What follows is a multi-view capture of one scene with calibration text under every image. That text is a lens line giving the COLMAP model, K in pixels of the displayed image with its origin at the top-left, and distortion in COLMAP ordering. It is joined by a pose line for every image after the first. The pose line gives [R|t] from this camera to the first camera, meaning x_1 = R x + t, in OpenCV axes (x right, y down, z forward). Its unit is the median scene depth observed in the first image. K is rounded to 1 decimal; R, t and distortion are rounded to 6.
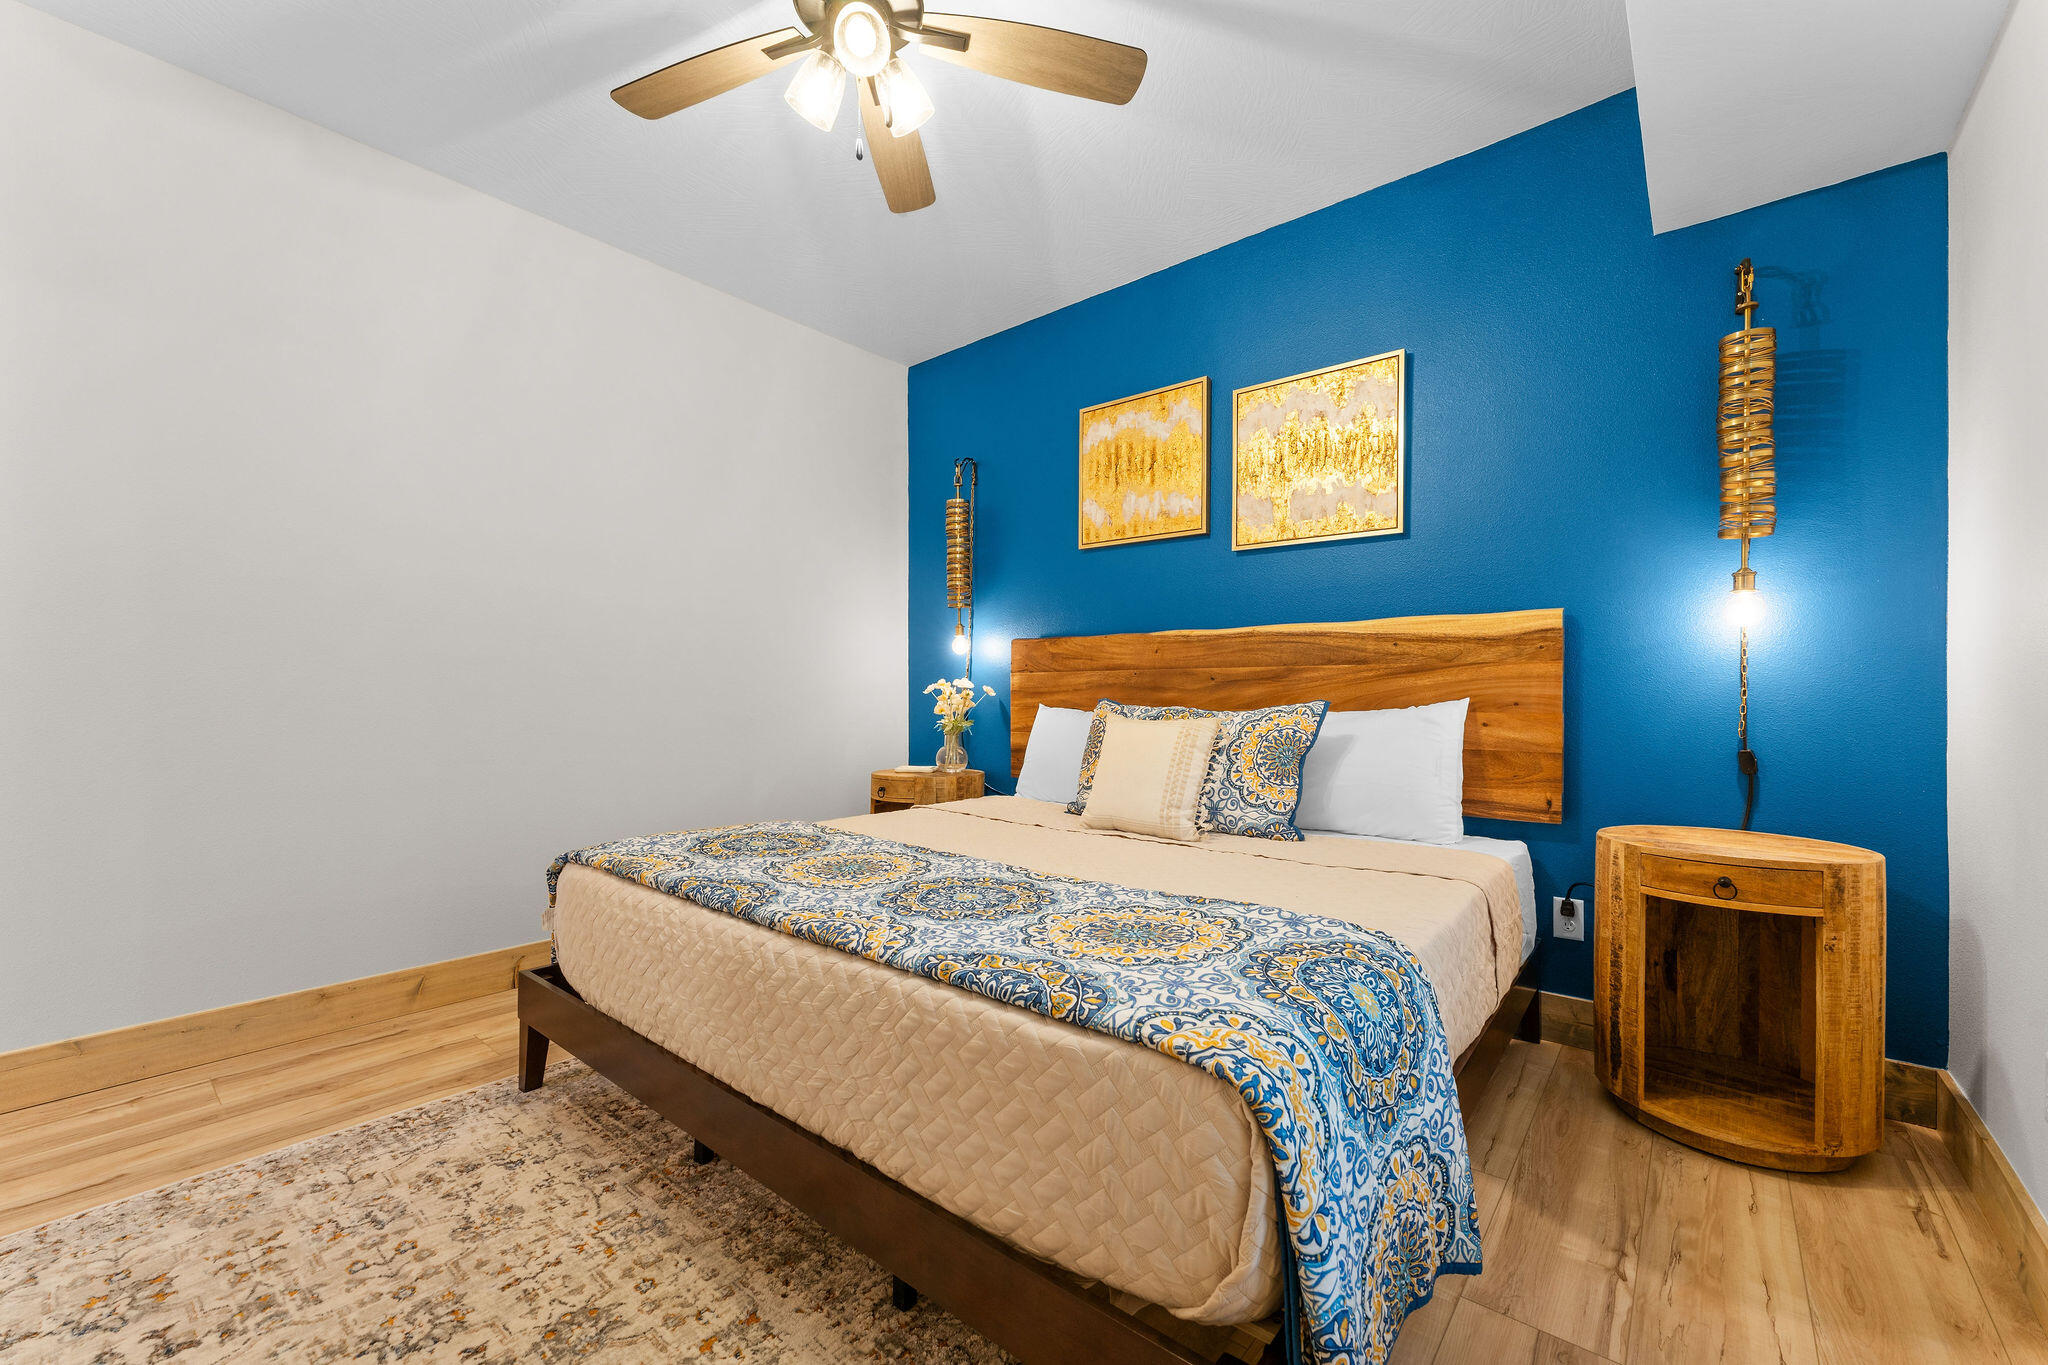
lens RADIAL K [[818.9, 0, 1021.1], [0, 818.9, 689.7], [0, 0, 1]] dist [0.002218, -0.000035]
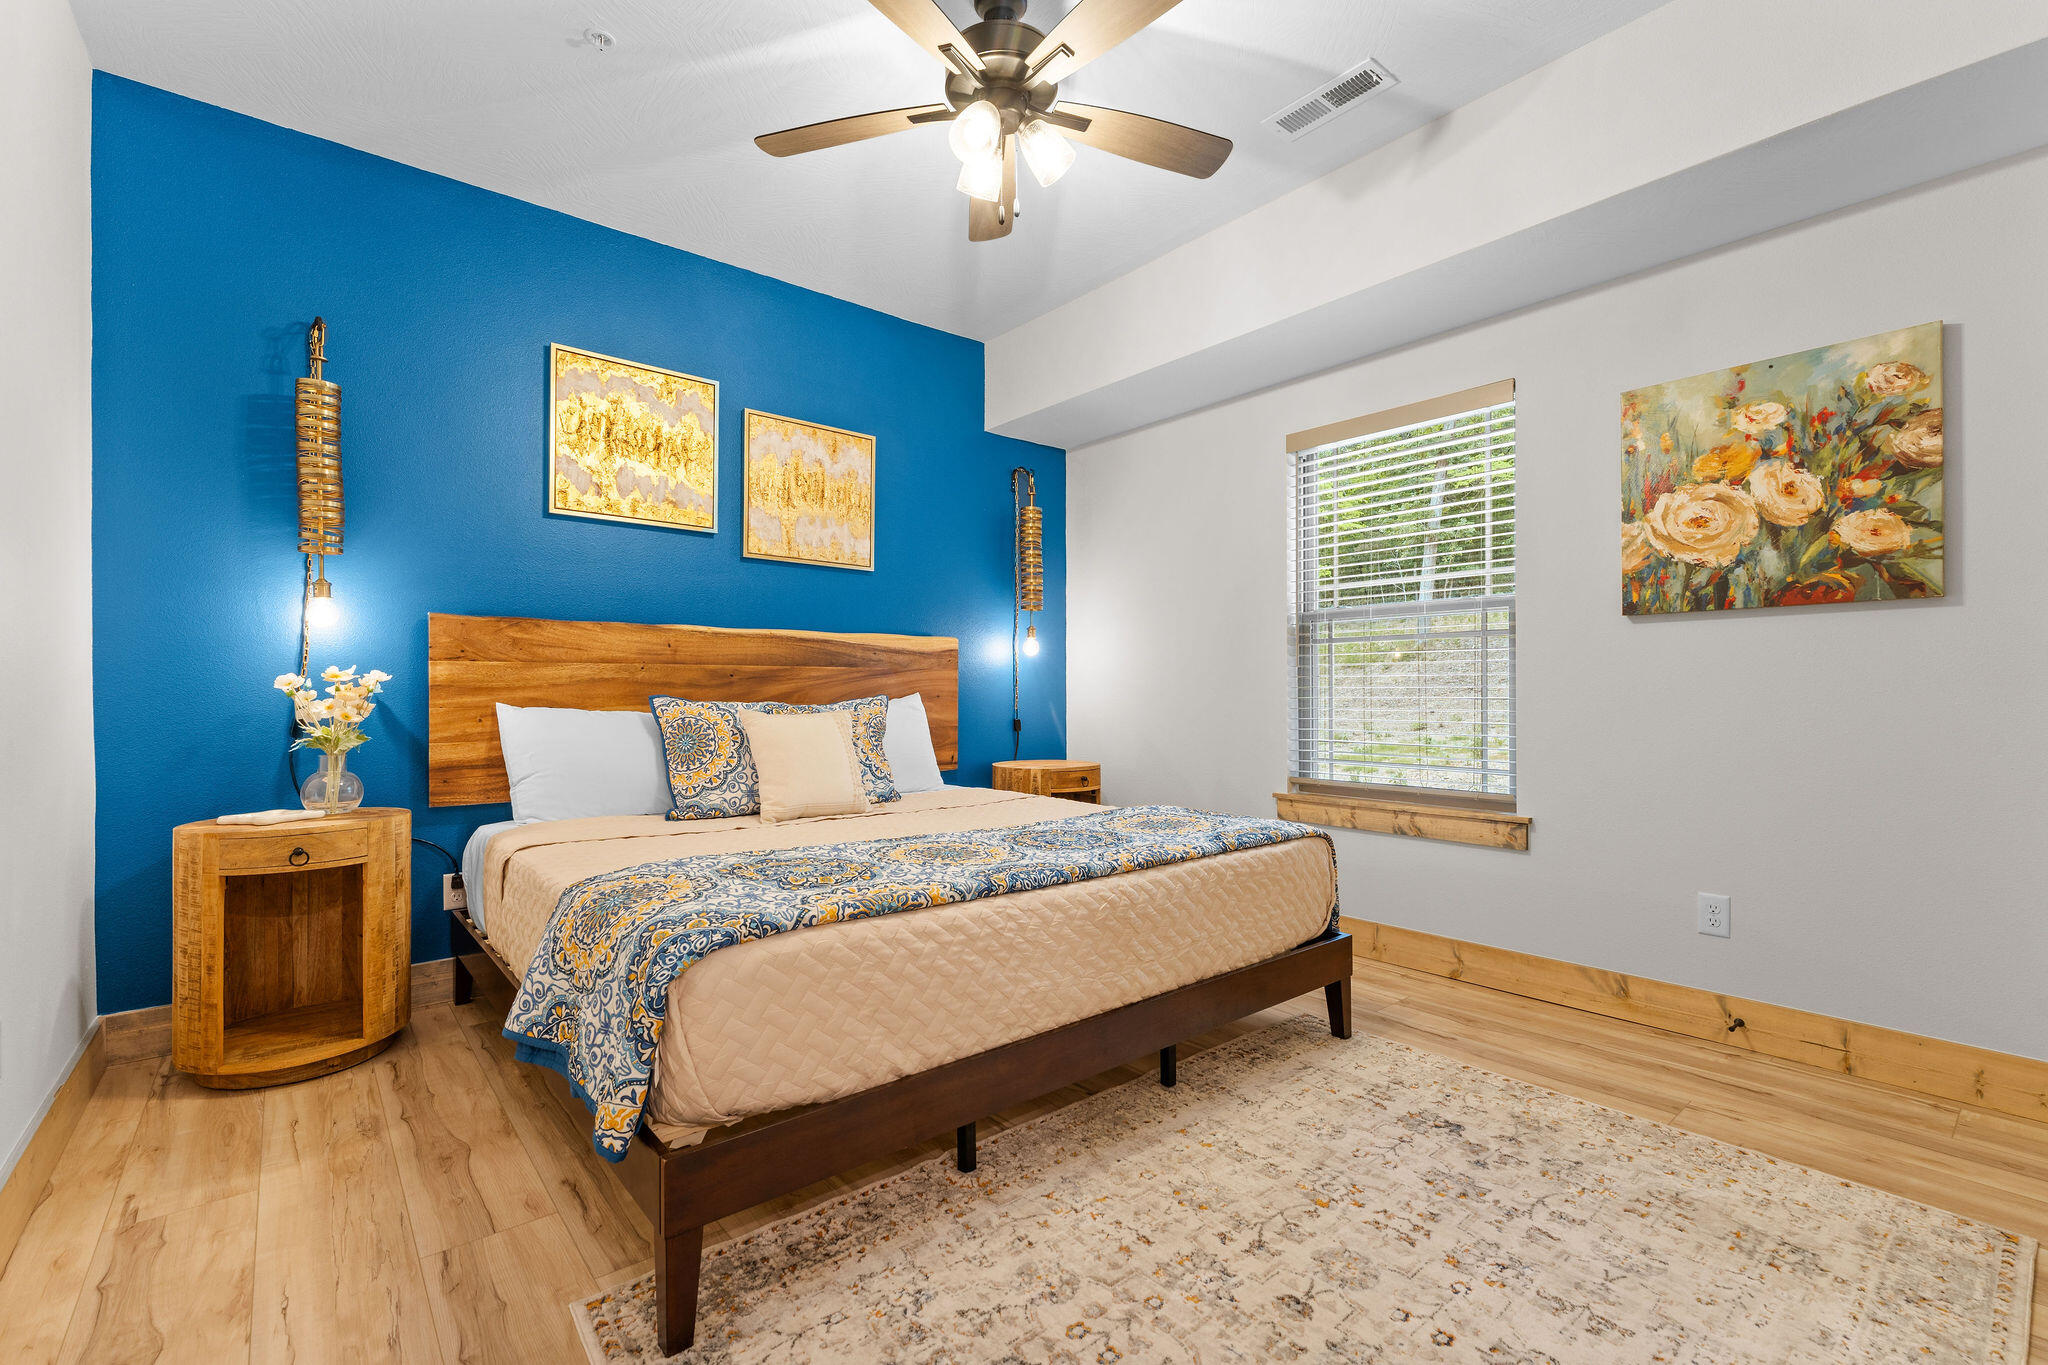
lens RADIAL K [[882.0, 0, 1015.7], [0, 882.0, 679.8], [0, 0, 1]] dist [-0.000268, -0.000100]
pose [[0.185083, 0.010271, 0.982669, -0.938649], [-0.004556, 0.999944, -0.009593, 0.001600], [-0.982712, -0.002702, 0.185119, 0.499547]]
